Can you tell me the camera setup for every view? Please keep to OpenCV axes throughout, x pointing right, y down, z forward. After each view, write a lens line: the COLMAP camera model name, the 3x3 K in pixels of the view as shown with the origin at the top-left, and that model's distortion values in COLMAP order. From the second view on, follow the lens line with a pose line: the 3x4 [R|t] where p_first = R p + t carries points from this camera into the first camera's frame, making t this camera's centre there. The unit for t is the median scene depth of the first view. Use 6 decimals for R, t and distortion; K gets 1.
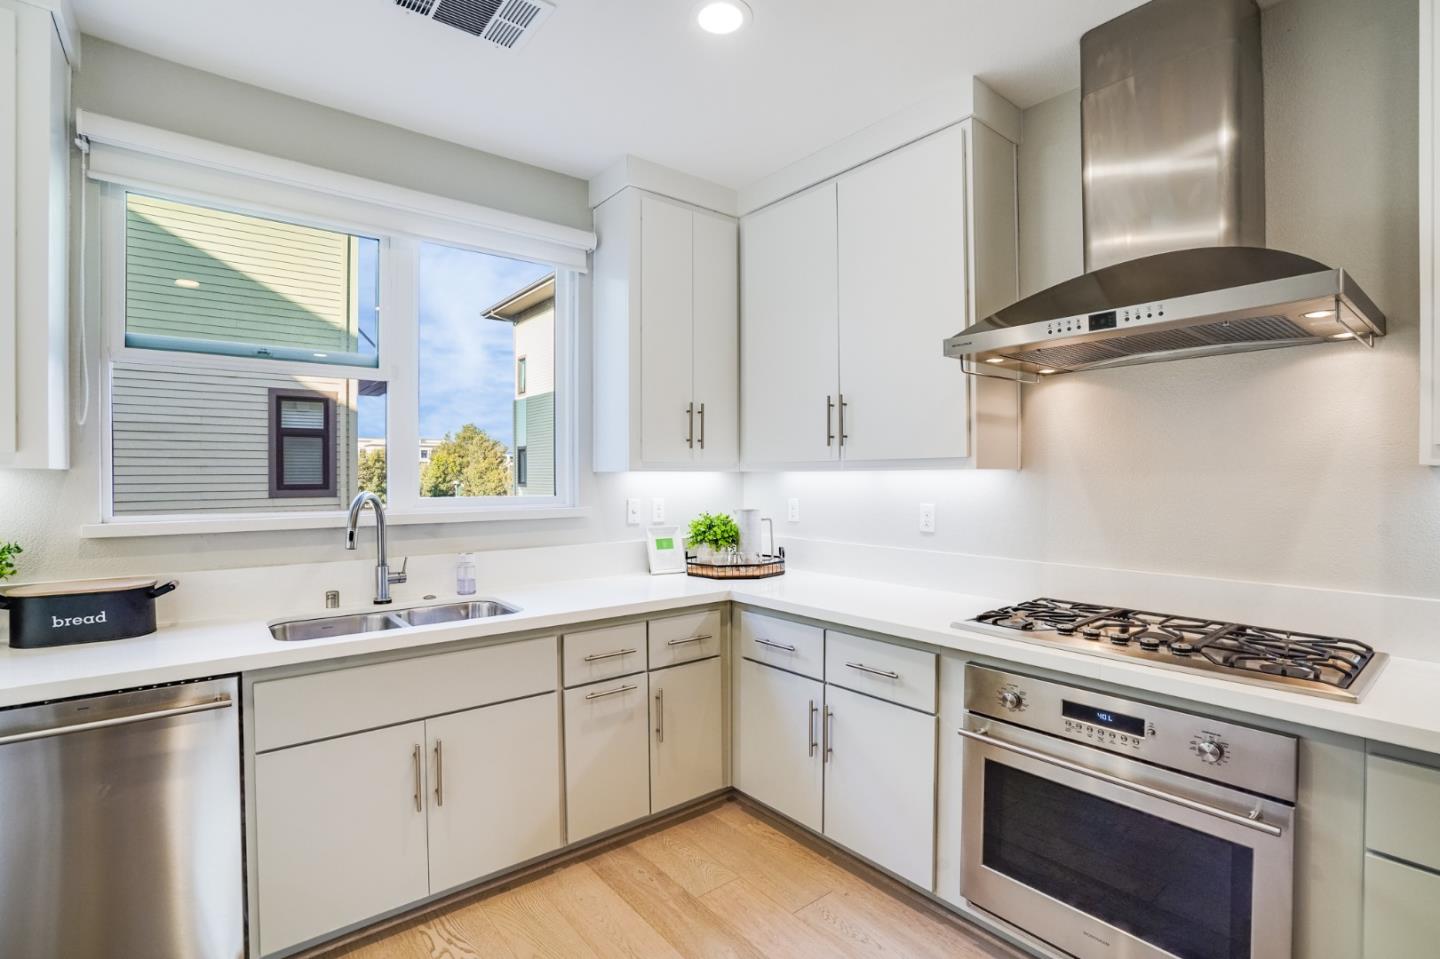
lens RADIAL K [[686.7, 0, 720.0], [0, 686.7, 479.5], [0, 0, 1]] dist [-0.059187, 0.024178]
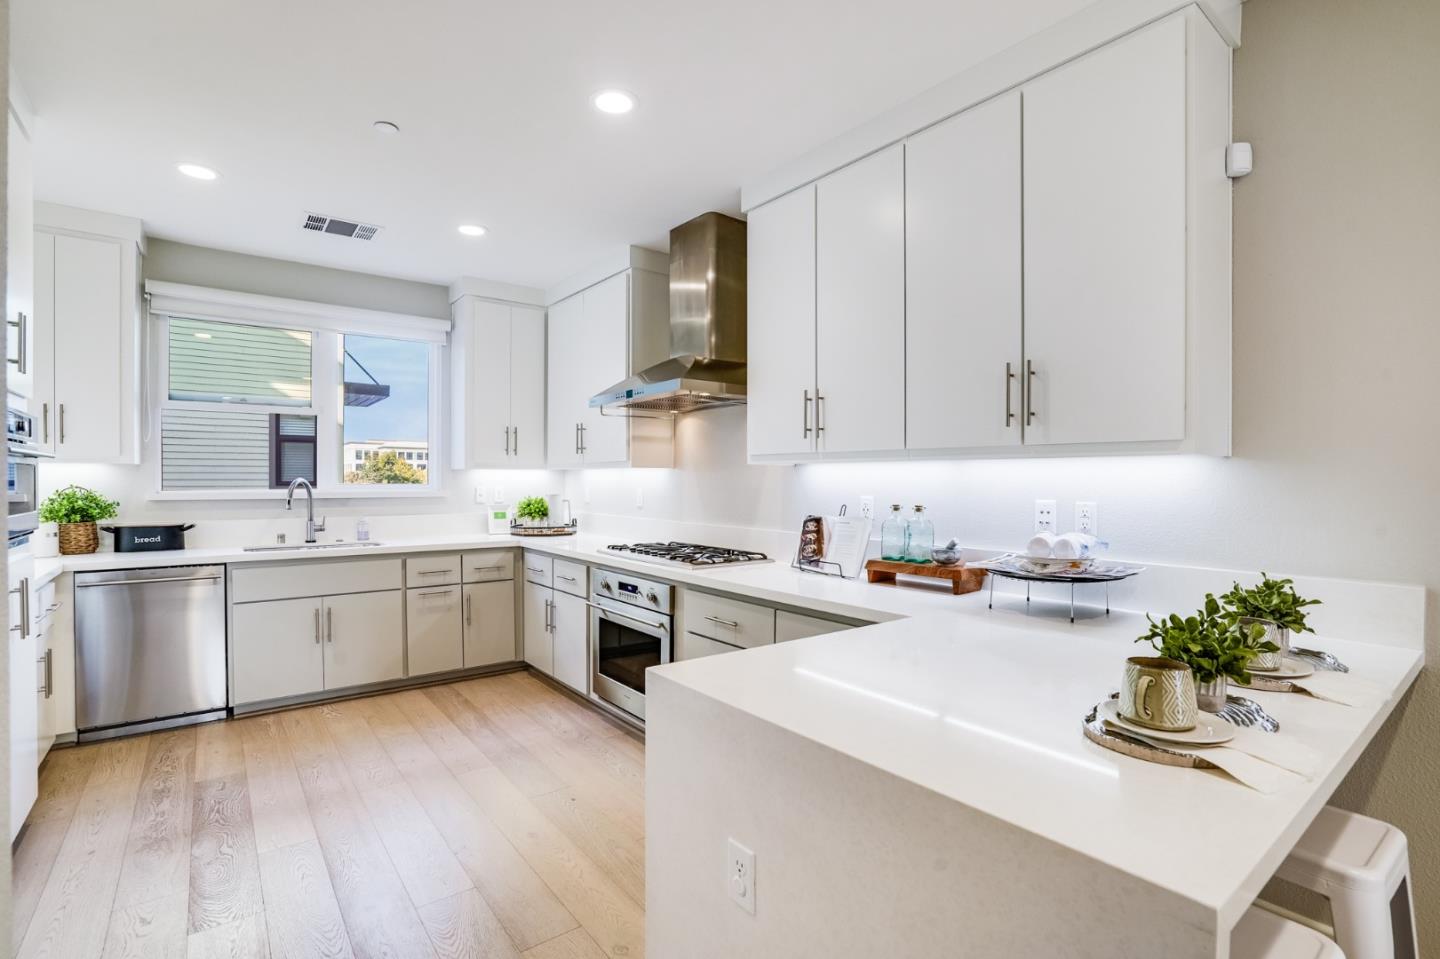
lens RADIAL K [[699.1, 0, 719.6], [0, 699.1, 488.3], [0, 0, 1]] dist [-0.051947, 0.026502]
pose [[0.999555, 0.006544, -0.029110, 0.629556], [-0.006368, 0.999961, 0.006124, 0.025056], [0.029149, -0.005936, 0.999557, -0.775808]]
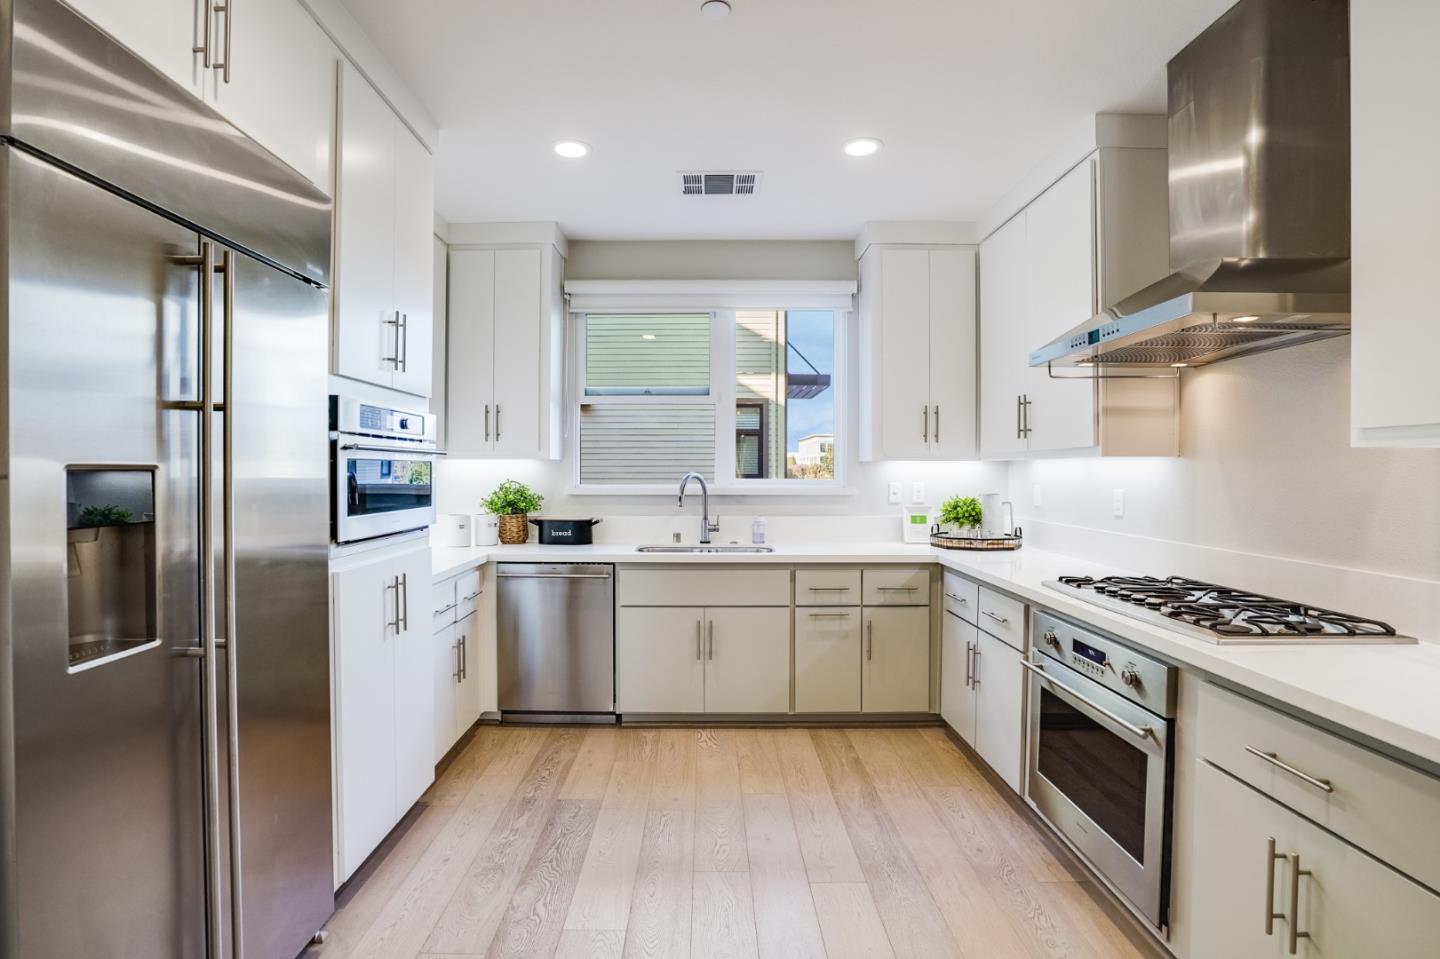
lens RADIAL K [[726.3, 0, 682.0], [0, 726.3, 478.3], [0, 0, 1]] dist [-0.069353, 0.030496]
pose [[0.759737, 0.011148, -0.650135, 0.590145], [-0.007525, 0.999937, 0.008353, 0.015789], [0.650187, -0.001454, 0.759773, -0.351540]]
